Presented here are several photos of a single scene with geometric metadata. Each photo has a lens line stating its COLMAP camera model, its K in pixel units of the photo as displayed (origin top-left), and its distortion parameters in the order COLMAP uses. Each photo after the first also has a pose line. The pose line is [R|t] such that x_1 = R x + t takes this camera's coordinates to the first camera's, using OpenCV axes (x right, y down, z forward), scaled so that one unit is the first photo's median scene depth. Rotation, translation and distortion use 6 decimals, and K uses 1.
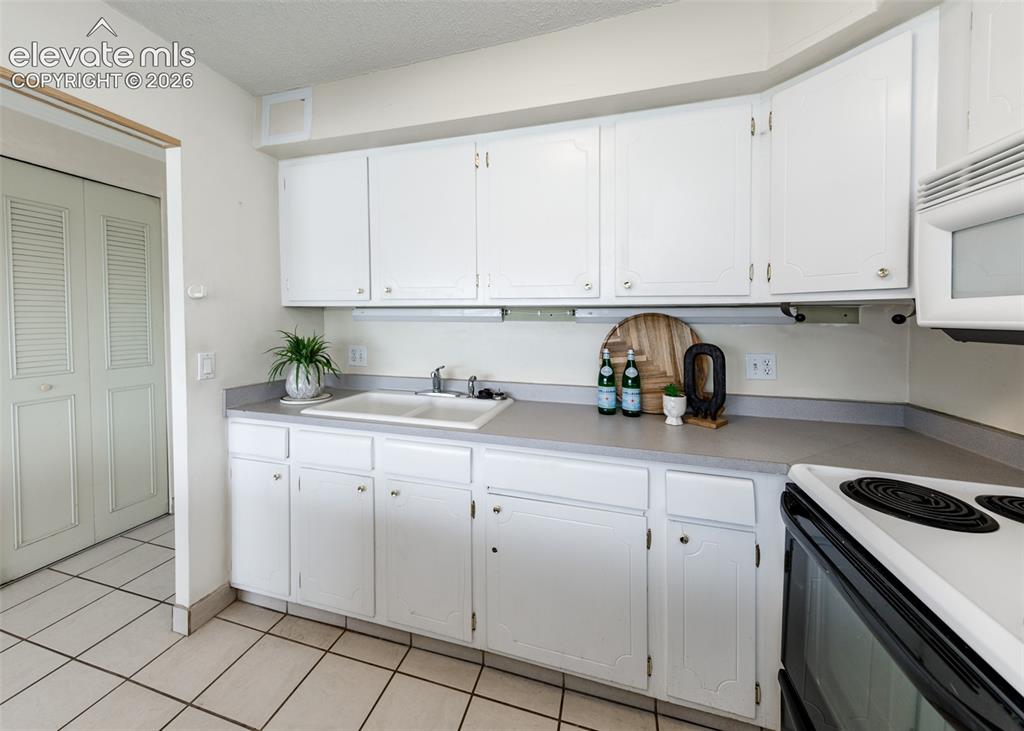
lens RADIAL K [[376.0, 0, 502.4], [0, 376.0, 320.0], [0, 0, 1]] dist [0.007487, 0.000025]
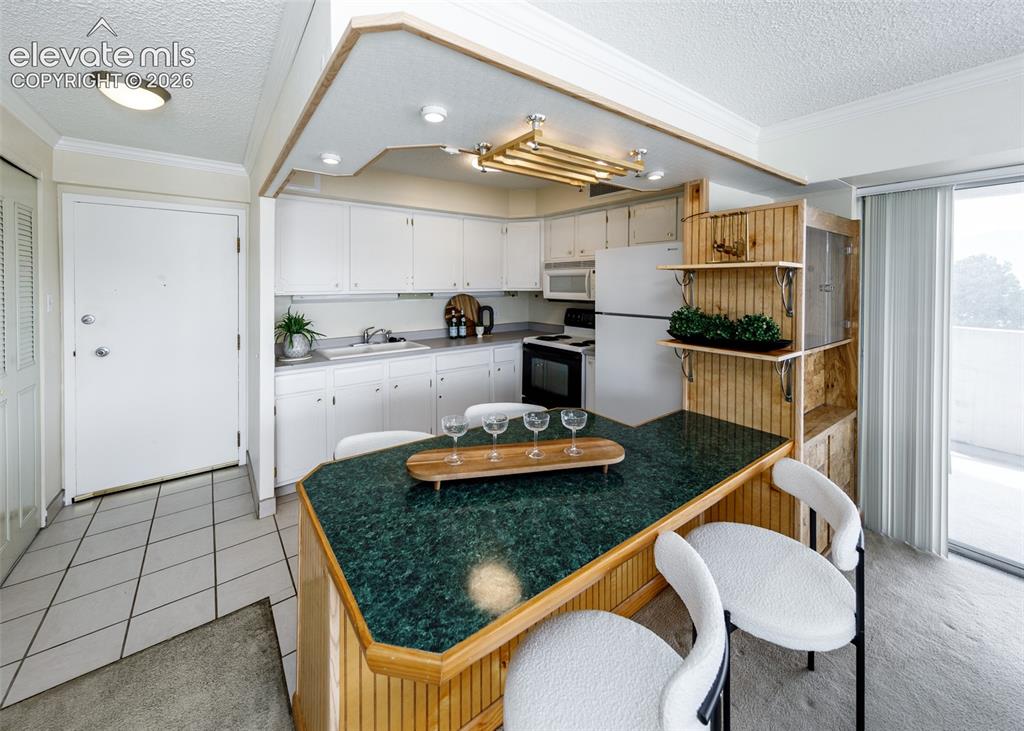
lens RADIAL K [[409.4, 0, 491.0], [0, 409.4, 294.2], [0, 0, 1]] dist [0.006073, -0.000190]
pose [[0.601620, -0.027942, 0.798294, -1.599511], [0.009306, 0.999565, 0.027974, -0.091325], [-0.798728, -0.009401, 0.601618, -0.690935]]
